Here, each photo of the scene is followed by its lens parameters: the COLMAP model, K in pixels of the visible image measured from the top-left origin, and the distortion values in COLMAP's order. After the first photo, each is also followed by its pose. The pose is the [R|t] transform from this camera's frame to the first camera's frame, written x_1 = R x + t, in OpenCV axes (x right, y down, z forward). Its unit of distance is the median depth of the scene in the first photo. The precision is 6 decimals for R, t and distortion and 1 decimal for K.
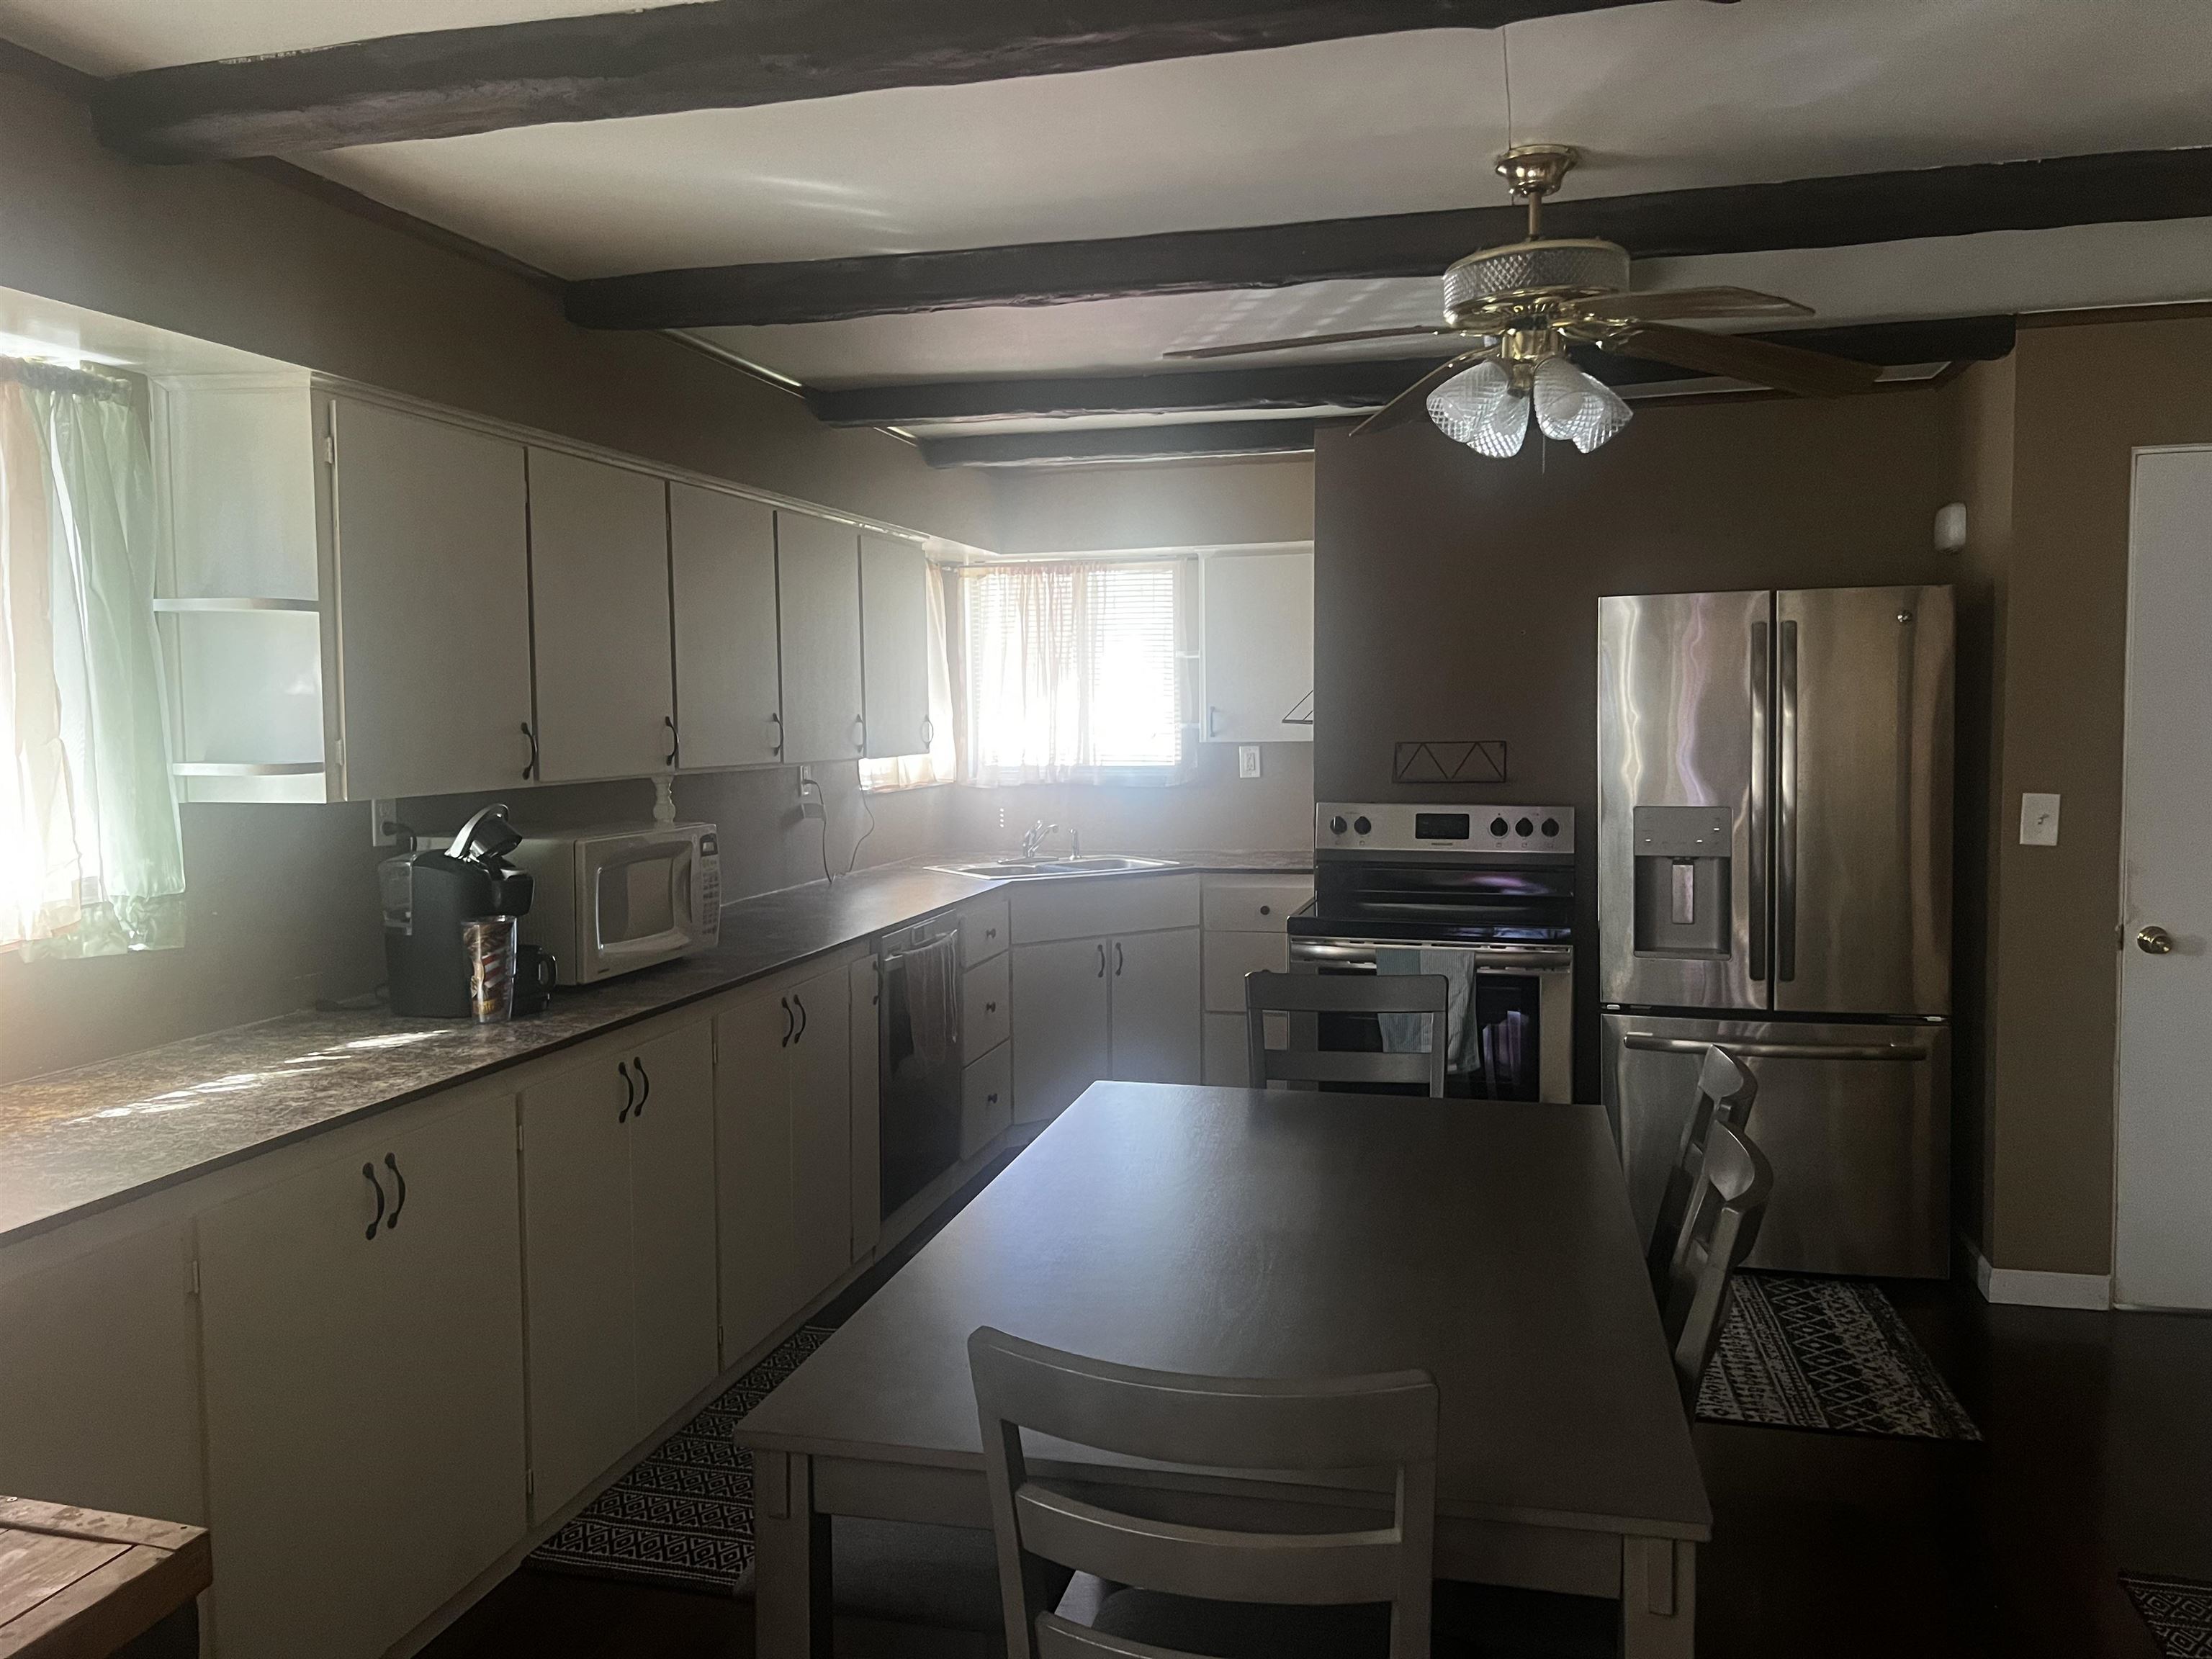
lens RADIAL K [[1666.8, 0, 1112.0], [0, 1666.8, 817.0], [0, 0, 1]] dist [0.039557, -0.057425]
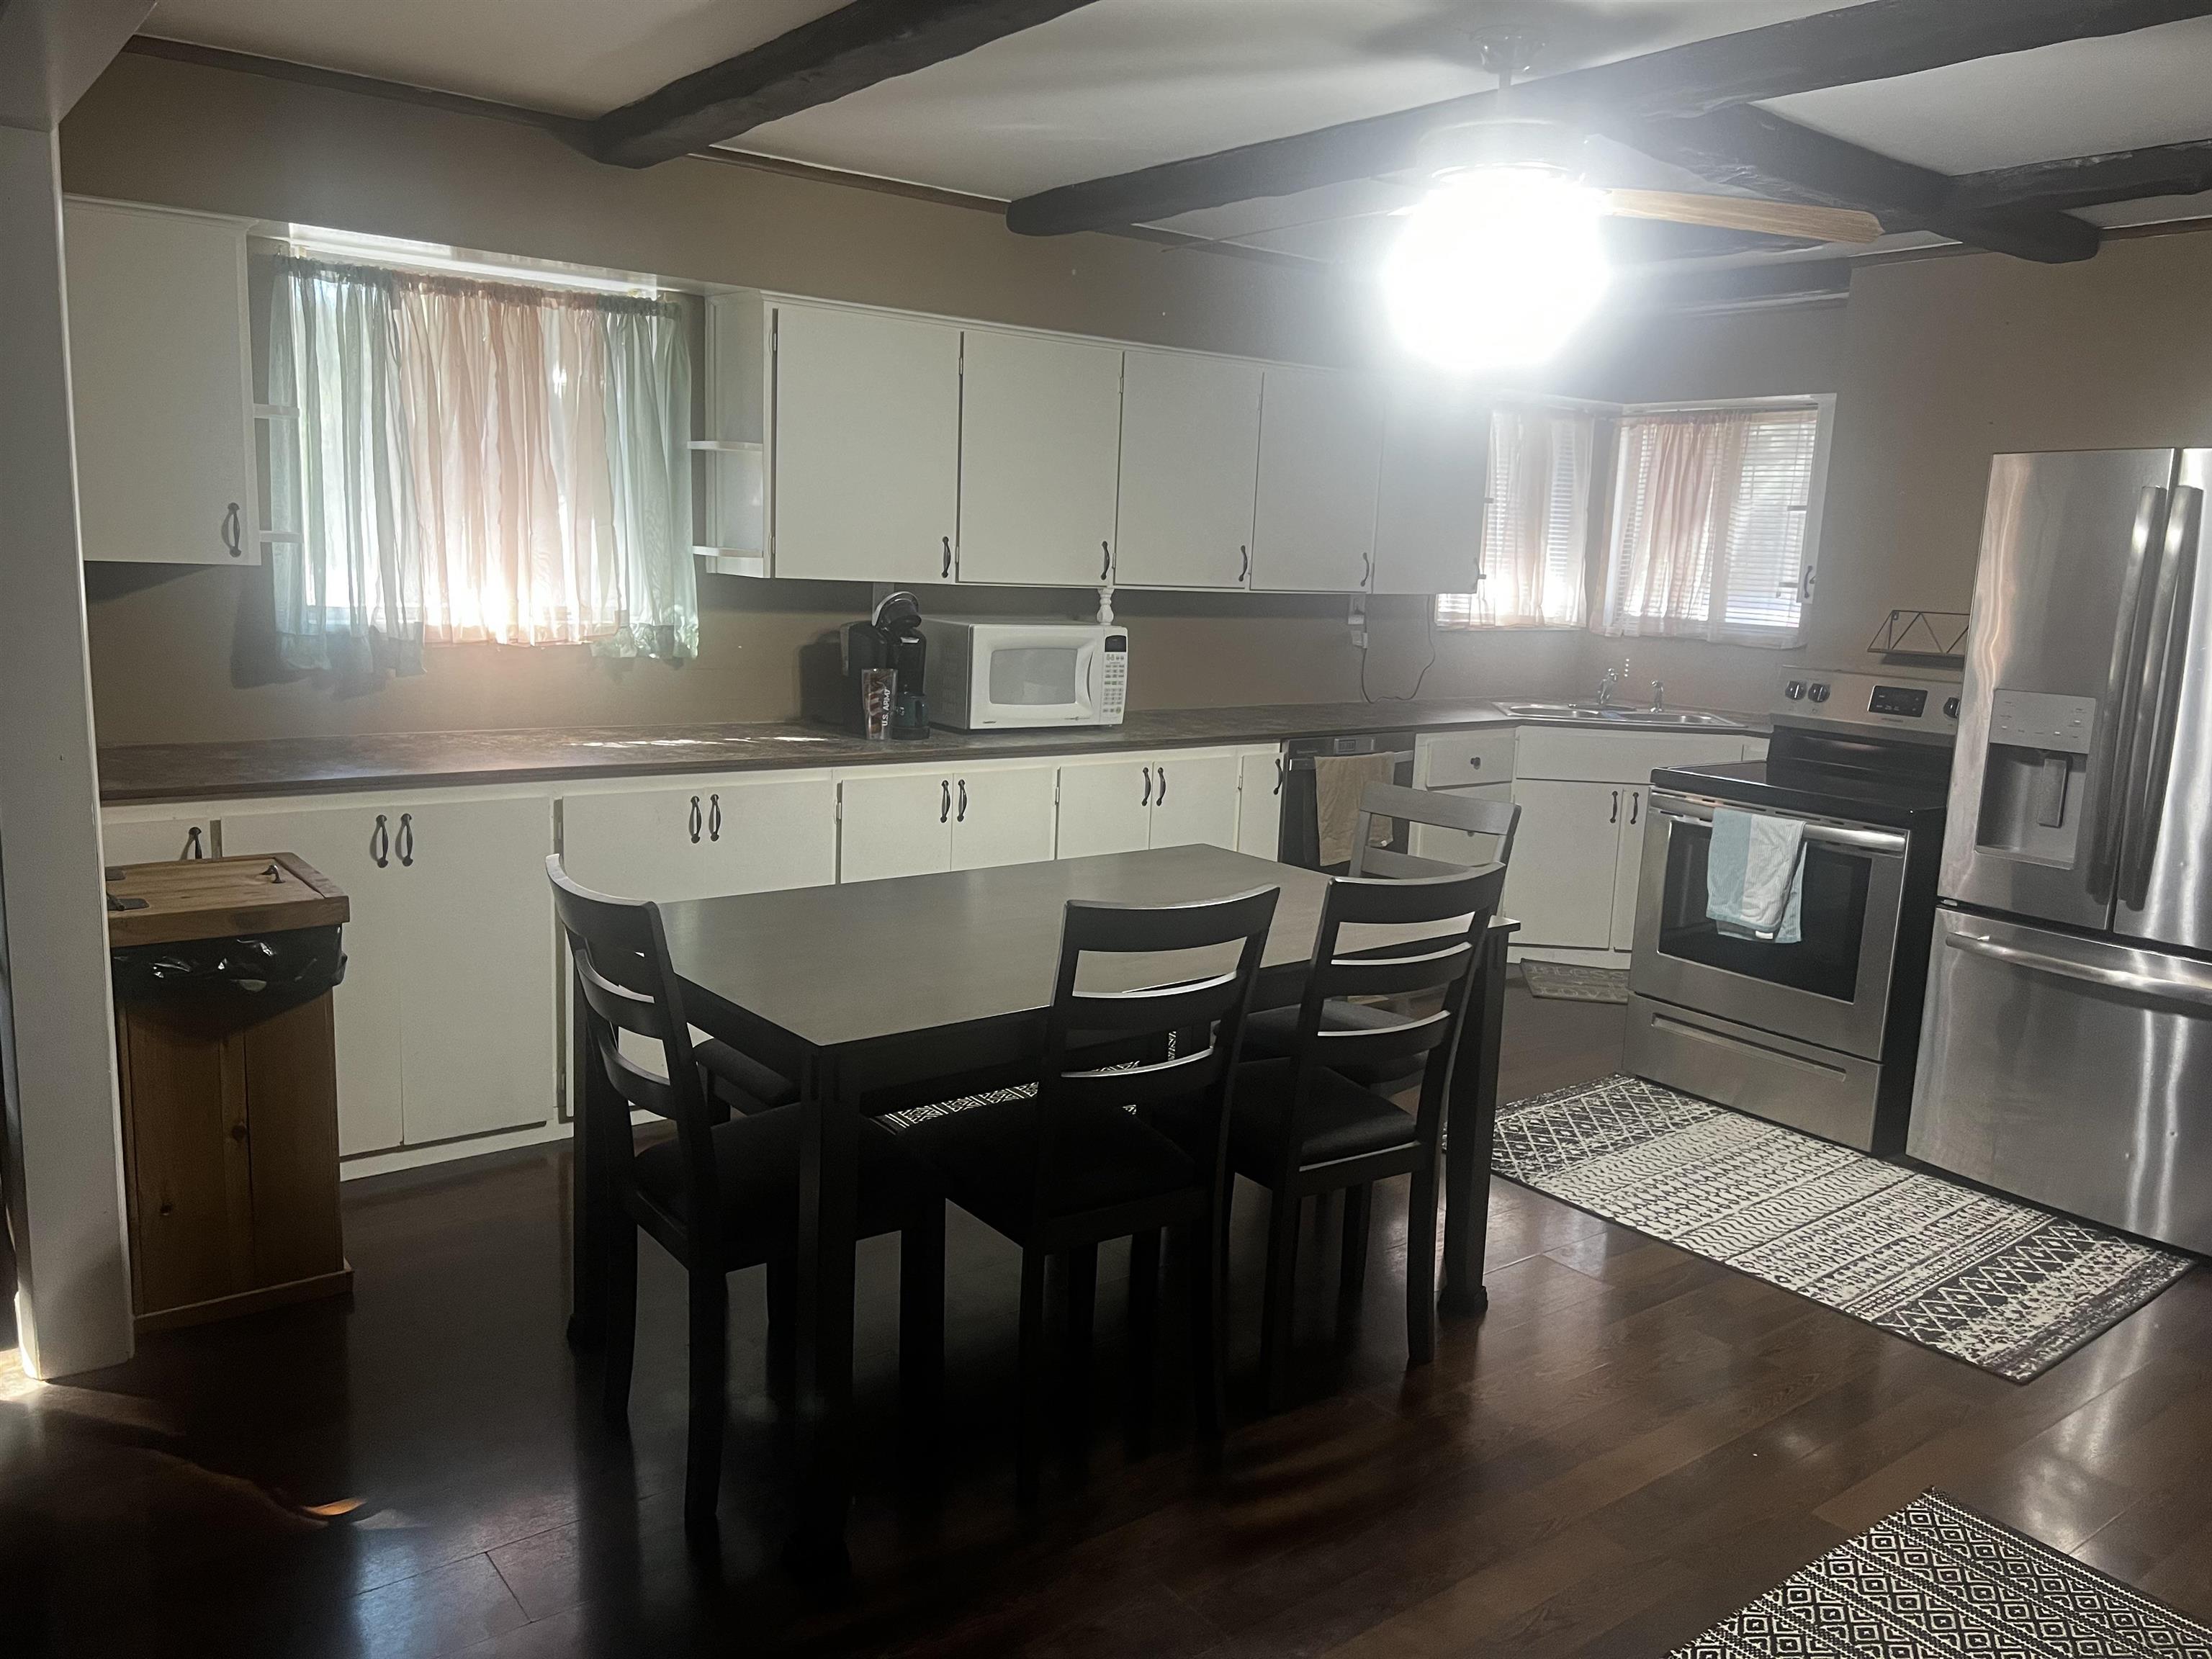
lens RADIAL K [[1666.8, 0, 1094.9], [0, 1666.8, 839.8], [0, 0, 1]] dist [0.039557, -0.057425]
pose [[0.786537, 0.151922, -0.598565, 0.498992], [-0.090429, 0.987153, 0.131723, -0.001166], [0.610887, -0.049477, 0.790171, -0.029837]]
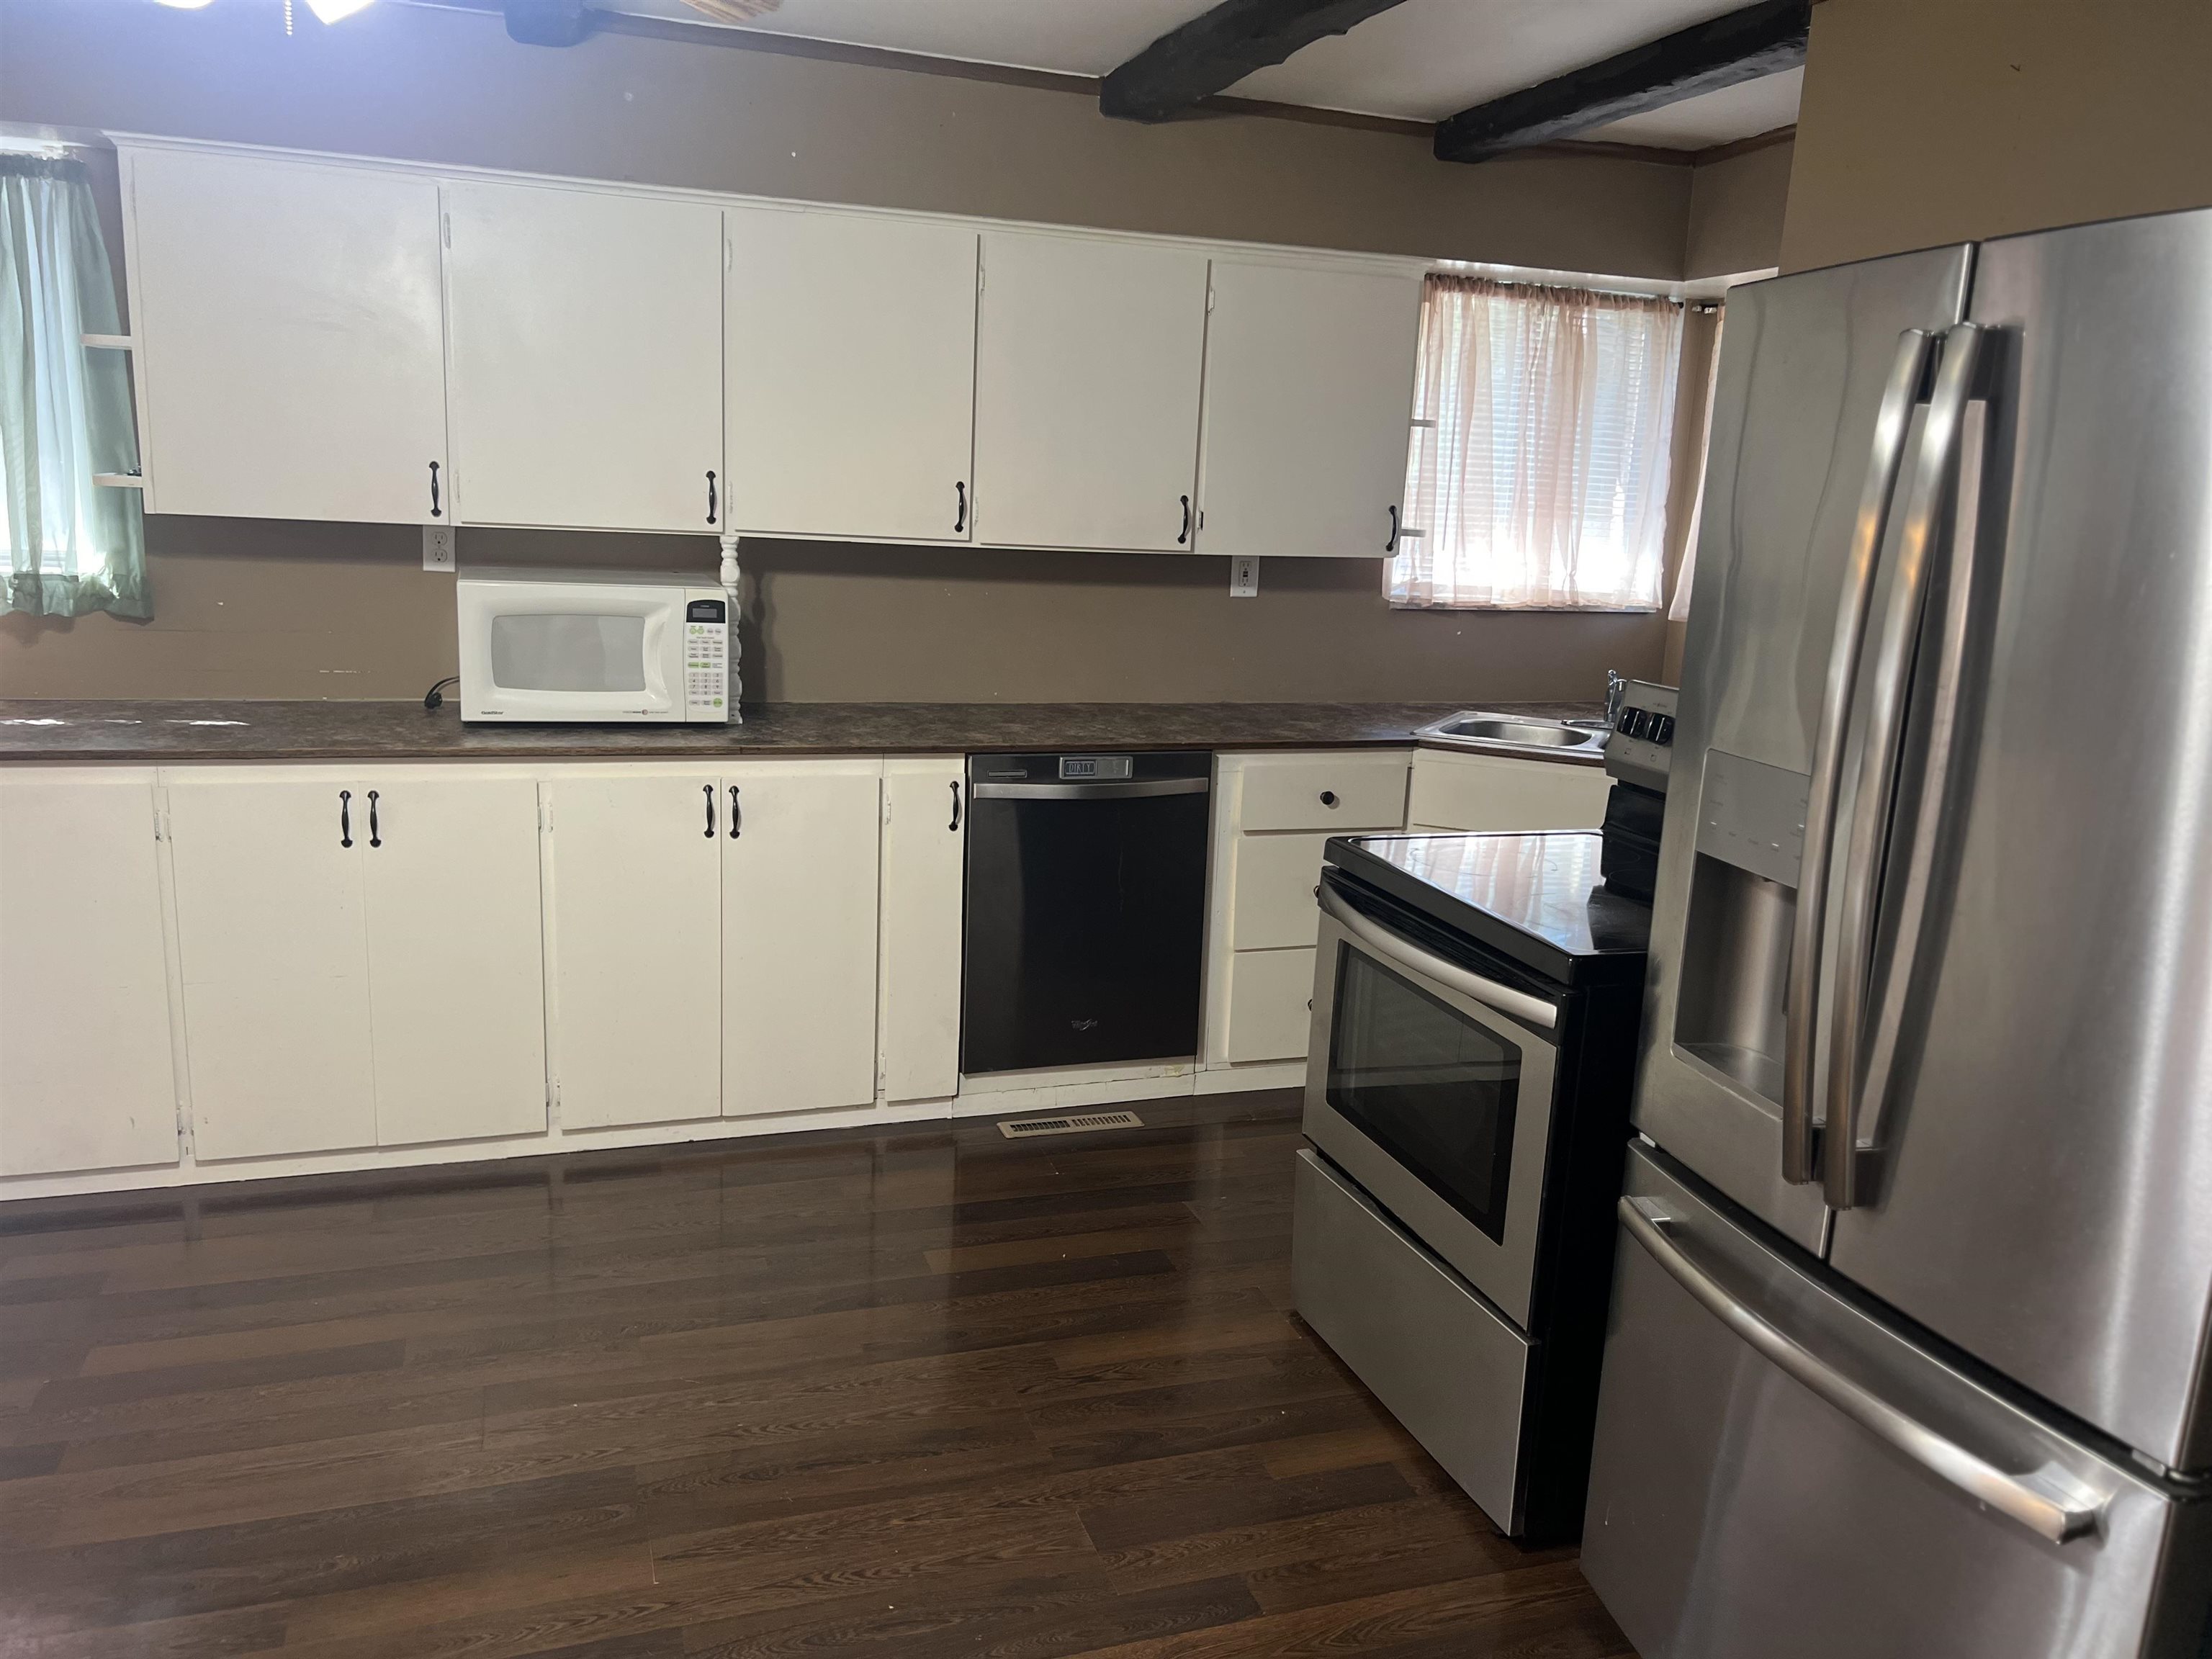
lens RADIAL K [[1666.8, 0, 1115.0], [0, 1666.8, 832.2], [0, 0, 1]] dist [0.039557, -0.057425]
pose [[0.551757, 0.208801, -0.807444, 0.623274], [-0.108215, 0.977892, 0.178931, -0.051035], [0.826955, -0.011349, 0.562154, 0.615508]]
